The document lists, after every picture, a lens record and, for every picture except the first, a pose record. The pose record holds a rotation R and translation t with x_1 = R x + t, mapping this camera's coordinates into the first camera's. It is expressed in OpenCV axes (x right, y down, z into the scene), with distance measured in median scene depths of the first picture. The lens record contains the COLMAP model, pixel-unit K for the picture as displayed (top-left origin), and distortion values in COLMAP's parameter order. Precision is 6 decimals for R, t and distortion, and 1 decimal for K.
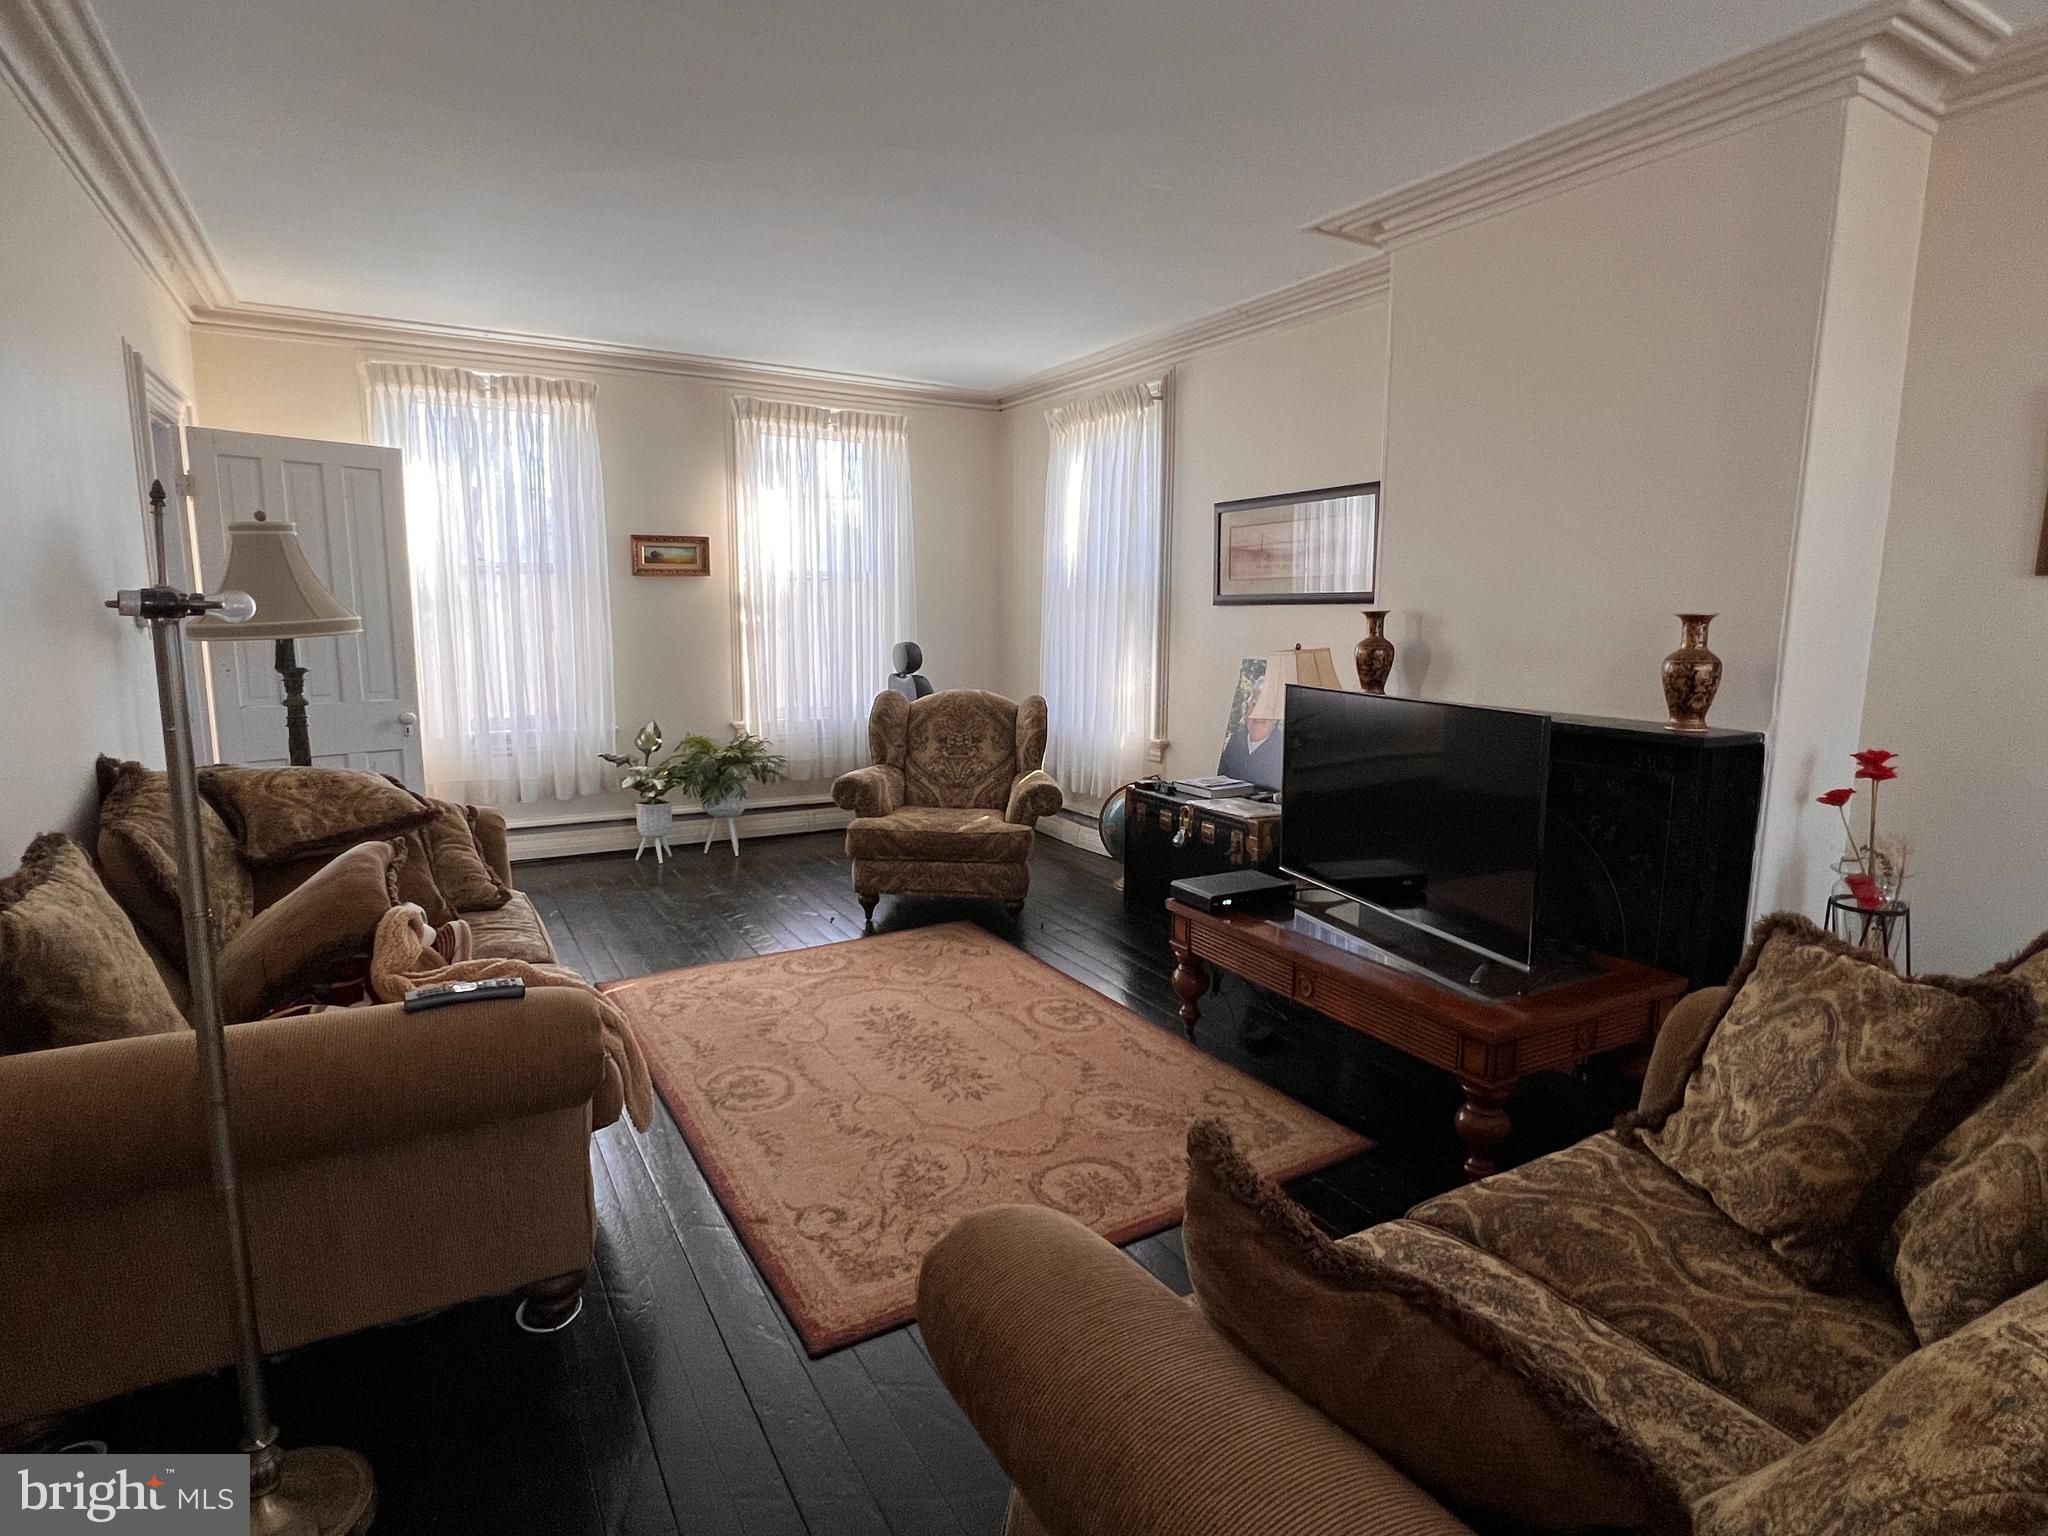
lens RADIAL K [[1077.2, 0, 1024.0], [0, 1077.2, 768.0], [0, 0, 1]] dist [0.001251, -0.000249]
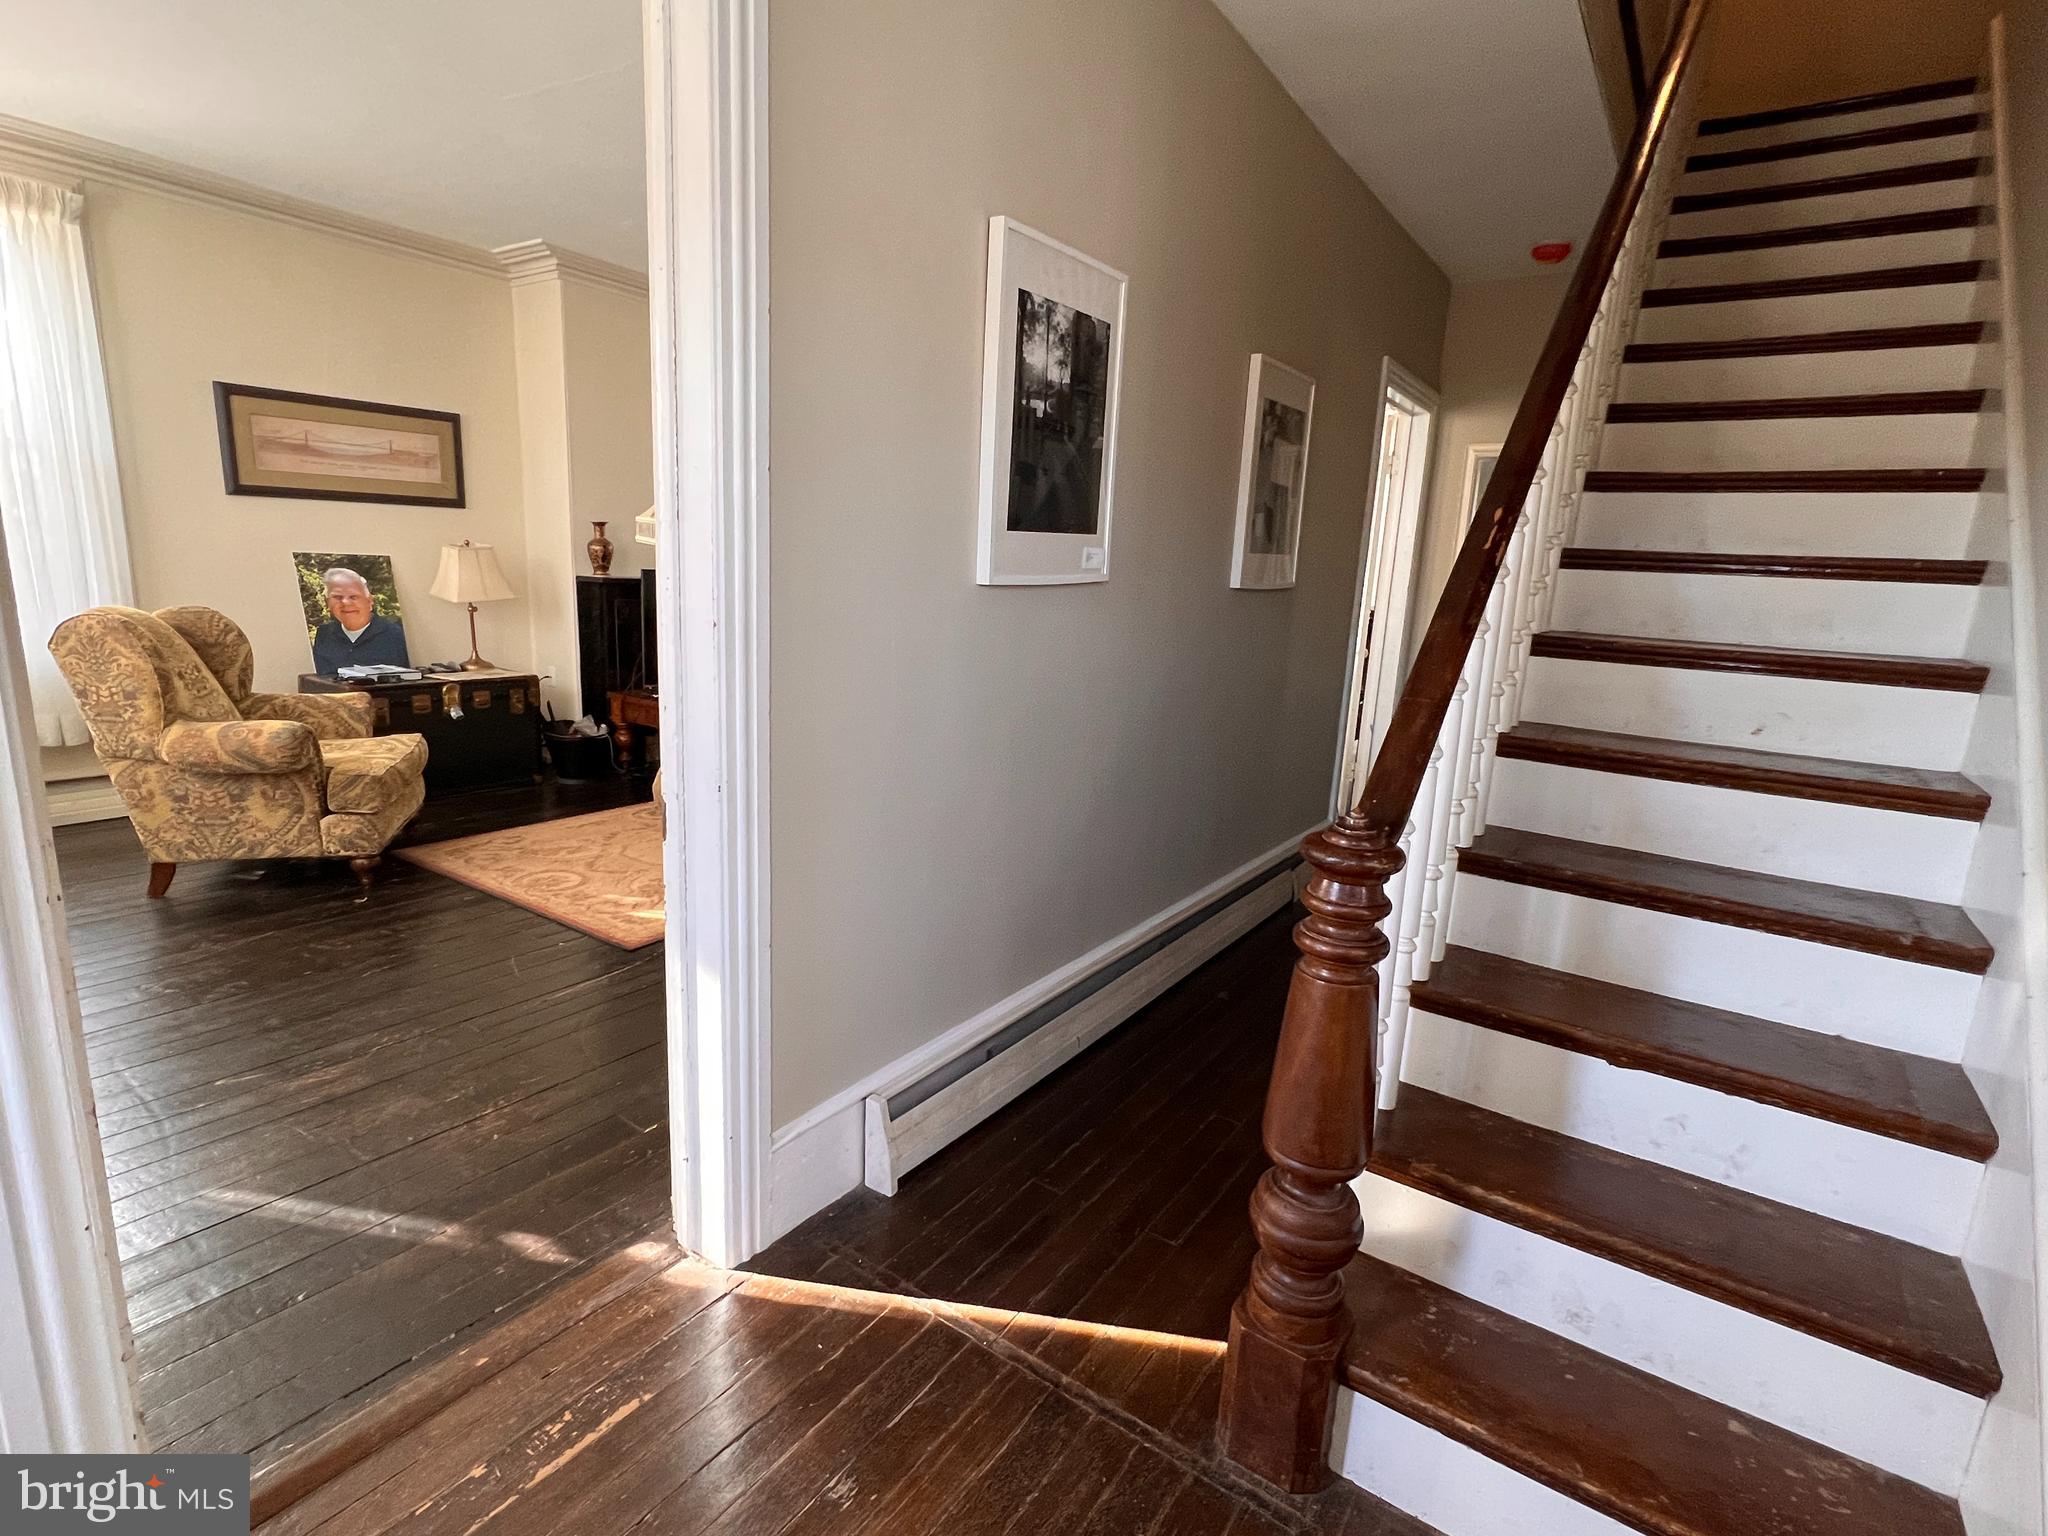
lens RADIAL K [[995.8, 0, 1024.0], [0, 995.8, 768.0], [0, 0, 1]] dist [-0.001968, 0.000393]
pose [[-0.426571, -0.216959, 0.878047, -1.186976], [0.082462, 0.957430, 0.276635, -0.136295], [-0.900687, 0.190410, -0.390521, 0.977265]]
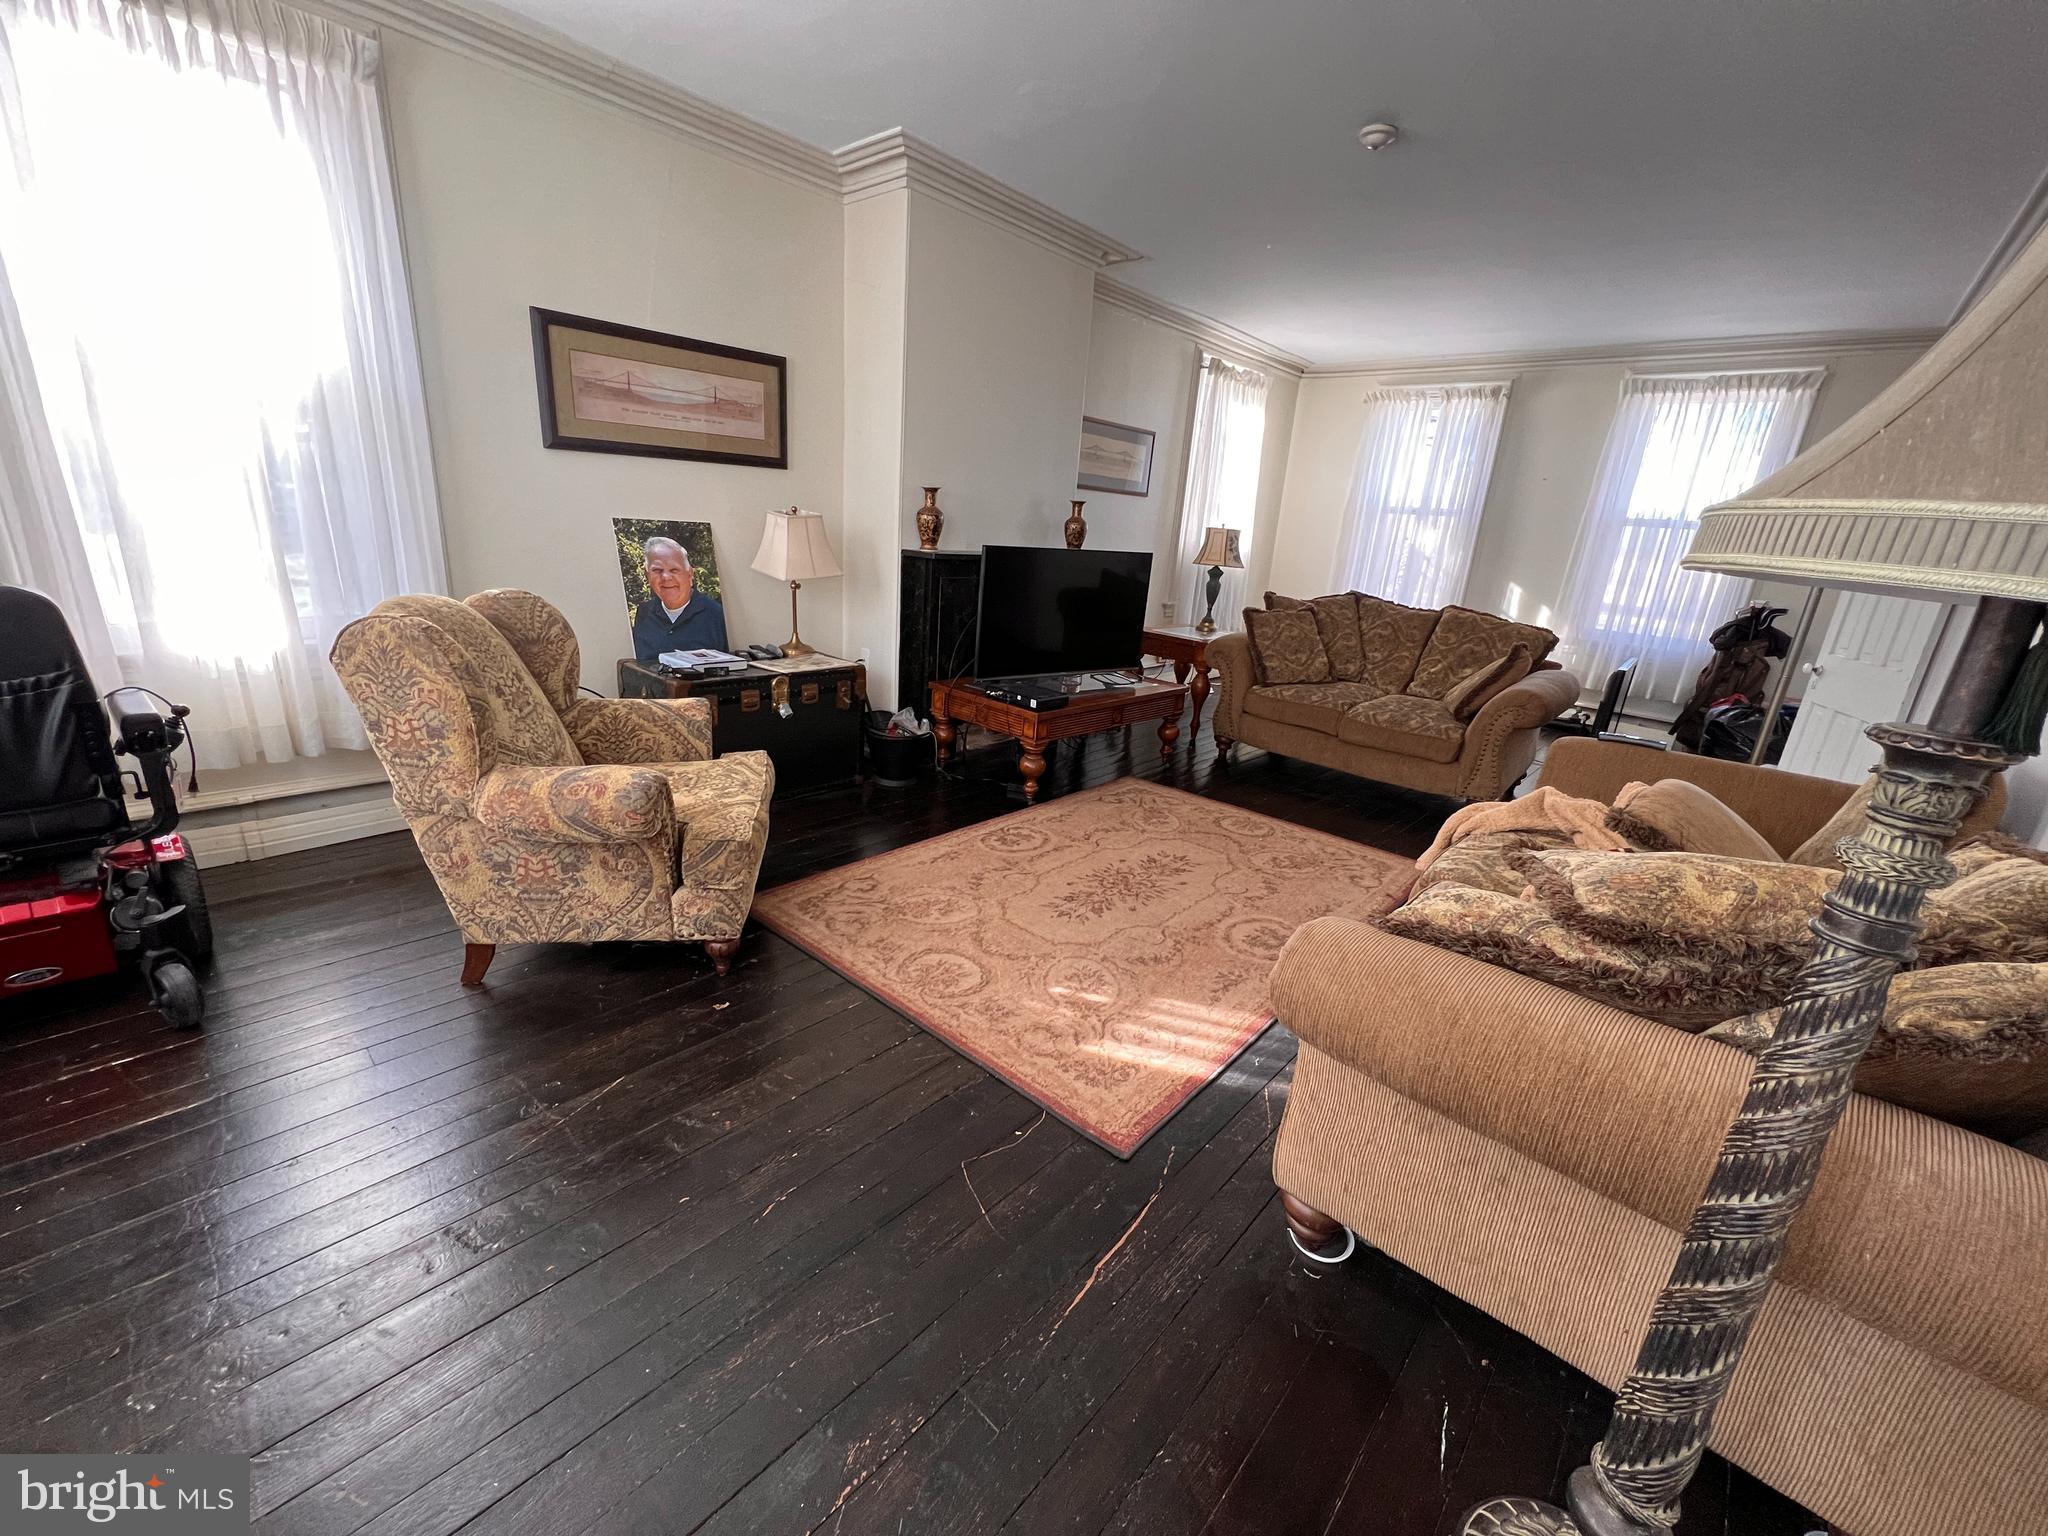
lens RADIAL K [[821.4, 0, 1024.0], [0, 821.4, 768.0], [0, 0, 1]] dist [-0.001709, 0.000356]
pose [[-0.297229, -0.313614, 0.901832, -0.699489], [0.070092, 0.934803, 0.348181, -0.150166], [-0.952230, 0.166700, -0.255869, 1.103671]]
